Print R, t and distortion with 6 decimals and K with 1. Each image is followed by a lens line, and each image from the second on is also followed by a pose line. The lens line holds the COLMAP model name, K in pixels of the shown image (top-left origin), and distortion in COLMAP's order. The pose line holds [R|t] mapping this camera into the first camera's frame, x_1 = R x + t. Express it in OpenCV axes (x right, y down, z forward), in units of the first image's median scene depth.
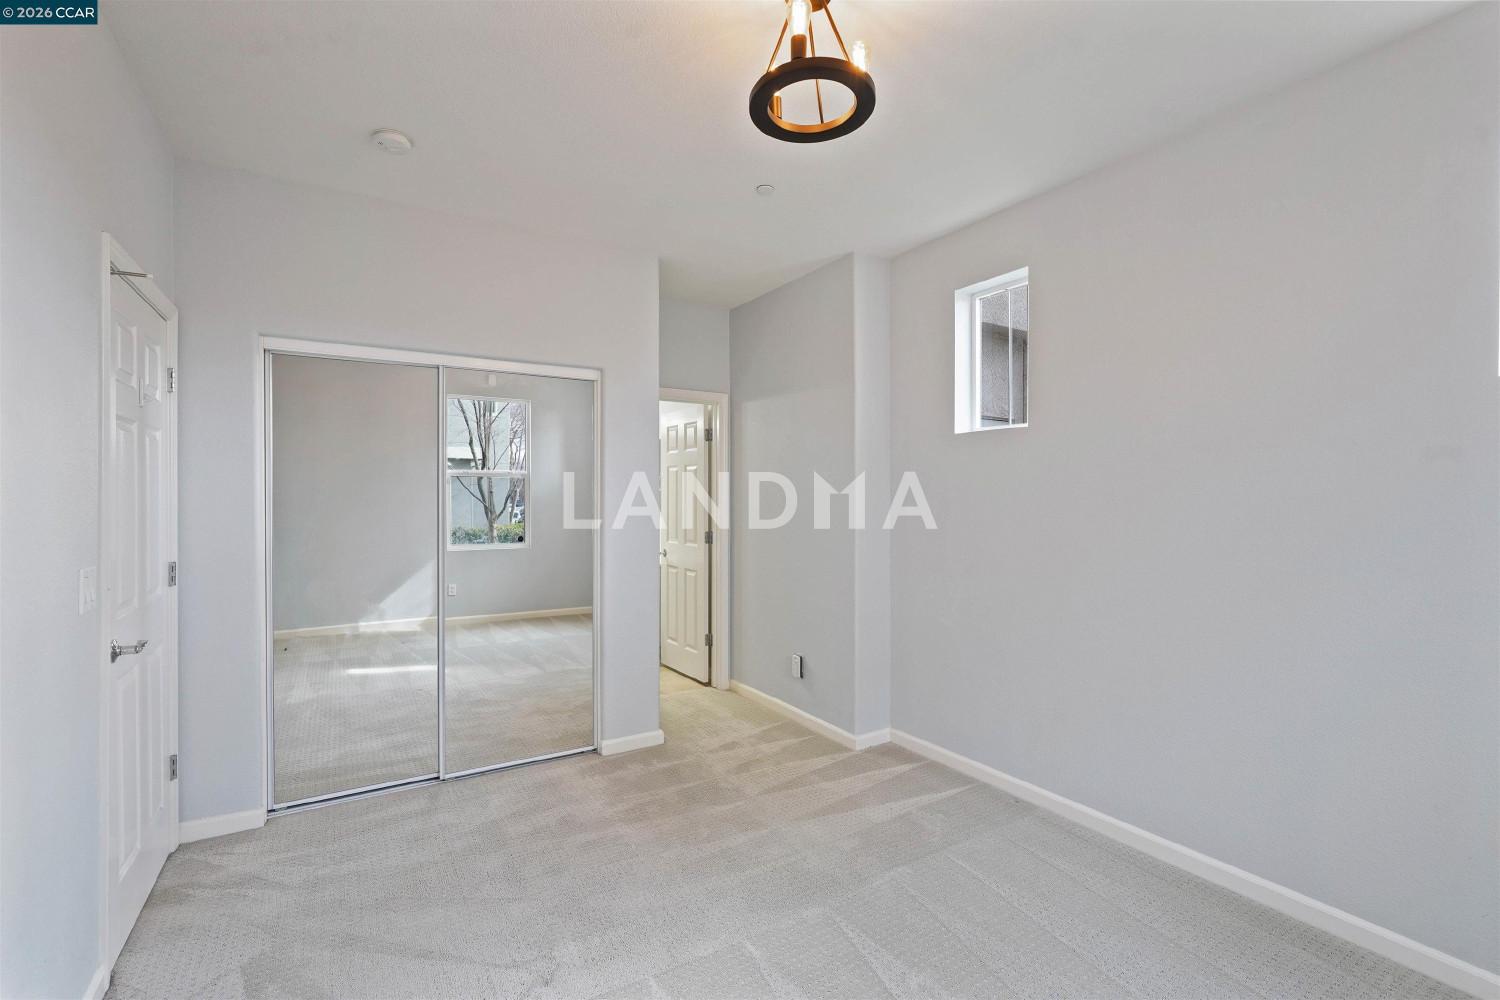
lens RADIAL K [[666.2, 0, 745.3], [0, 666.2, 498.5], [0, 0, 1]] dist [-0.002454, 0.000330]
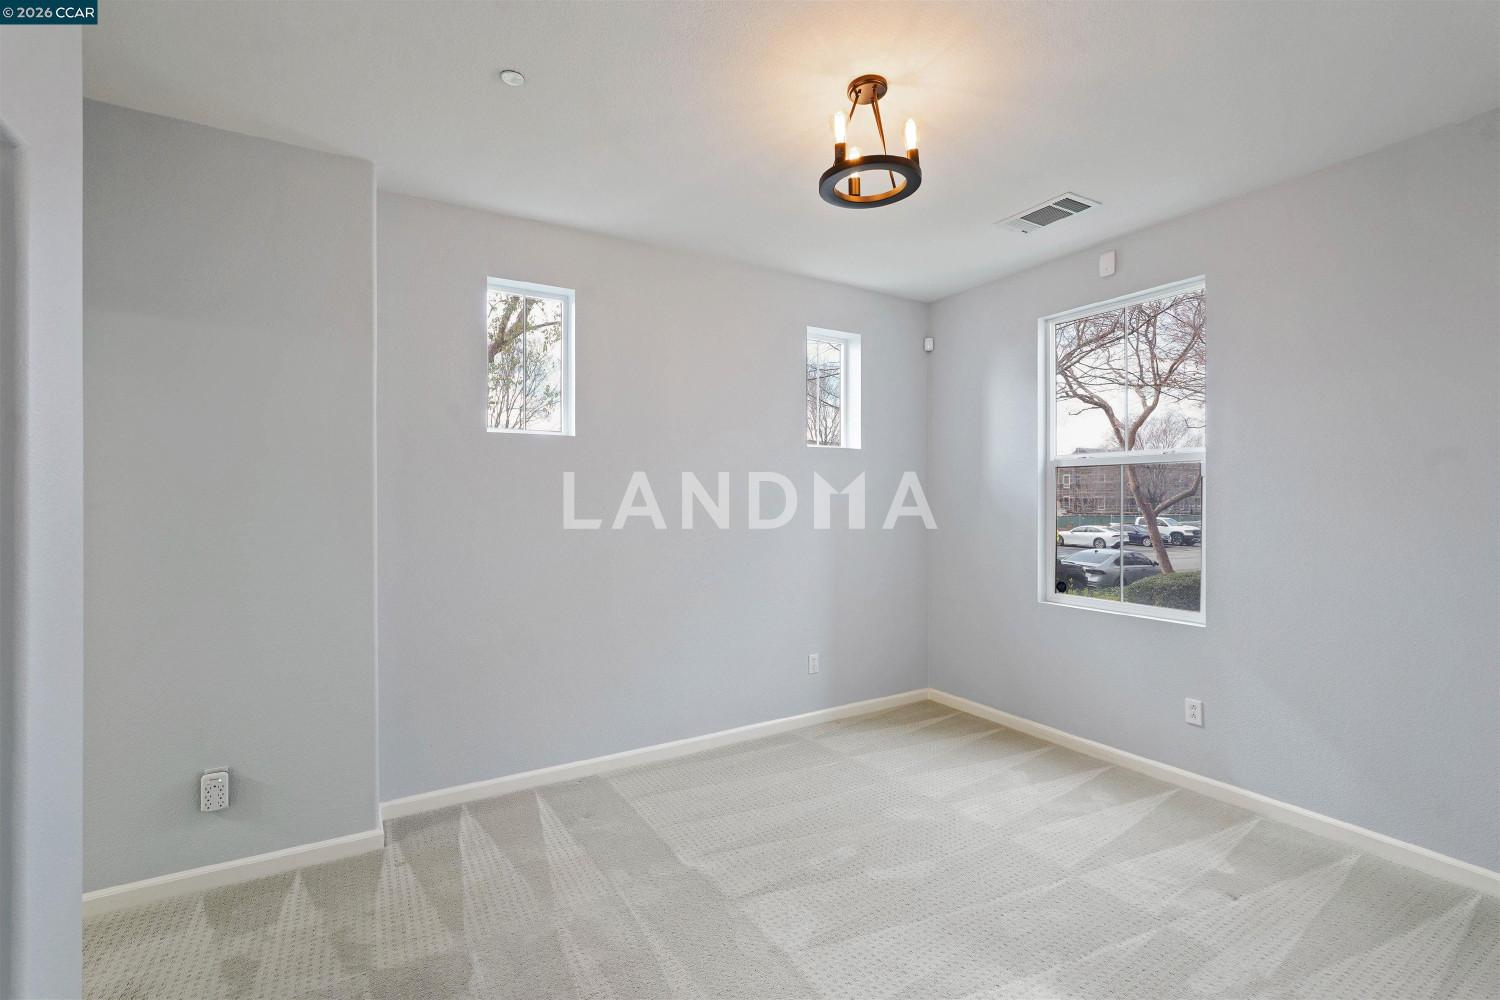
lens RADIAL K [[666.2, 0, 745.3], [0, 666.2, 498.5], [0, 0, 1]] dist [-0.002454, 0.000330]
pose [[0.015820, 0.001533, 0.999874, -0.603542], [0.005703, 0.999982, -0.001623, 0.001163], [-0.999859, 0.005728, 0.015811, 0.645901]]
